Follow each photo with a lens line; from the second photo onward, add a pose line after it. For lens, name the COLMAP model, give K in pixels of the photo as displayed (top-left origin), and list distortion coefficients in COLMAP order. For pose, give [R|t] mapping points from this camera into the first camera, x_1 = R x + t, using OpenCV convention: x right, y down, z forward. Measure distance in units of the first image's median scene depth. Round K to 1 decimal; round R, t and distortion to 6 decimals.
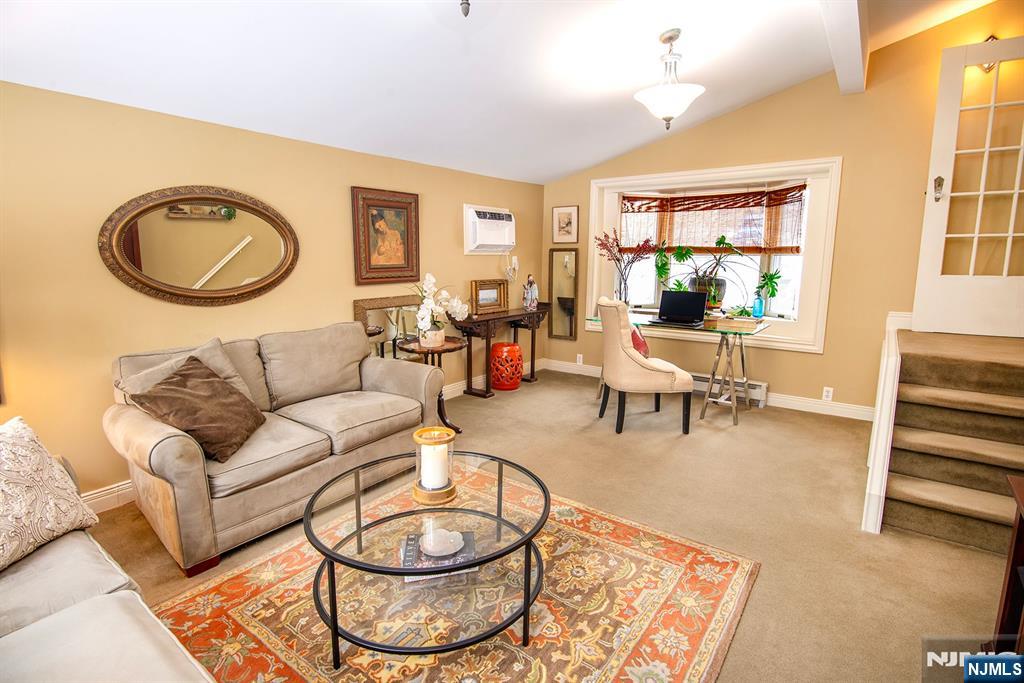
lens RADIAL K [[501.7, 0, 510.2], [0, 501.7, 338.1], [0, 0, 1]] dist [-0.028738, 0.000272]
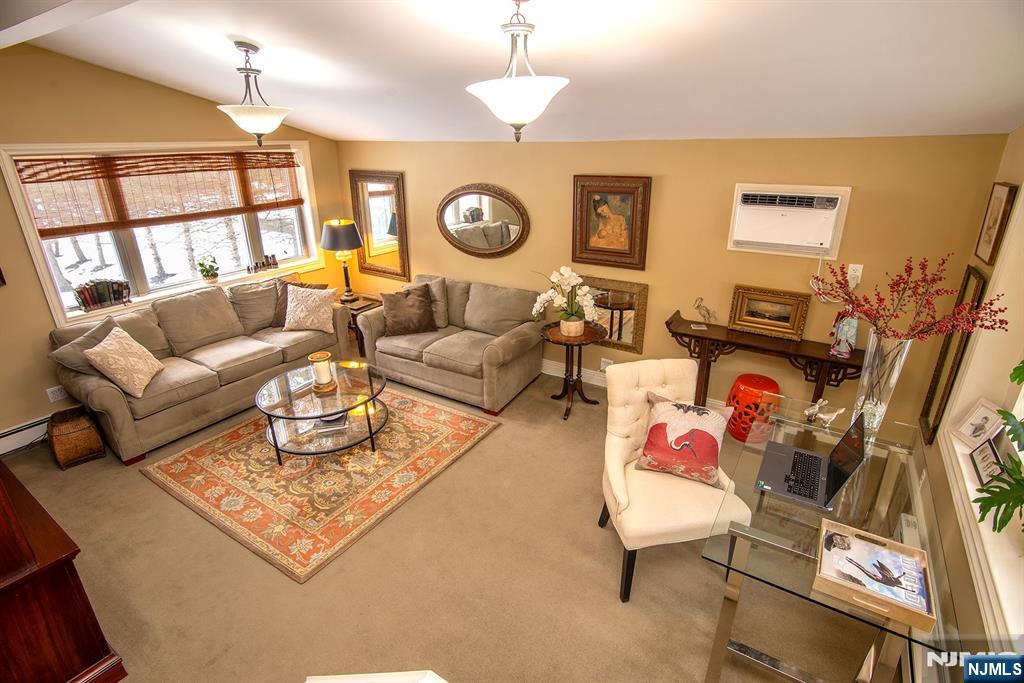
lens RADIAL K [[501.7, 0, 513.5], [0, 501.7, 339.0], [0, 0, 1]] dist [-0.028738, 0.000272]
pose [[0.073542, 0.358670, -0.930563, 0.776199], [-0.151162, 0.926318, 0.345088, -0.301287], [0.985770, 0.115287, 0.122341, 0.702849]]
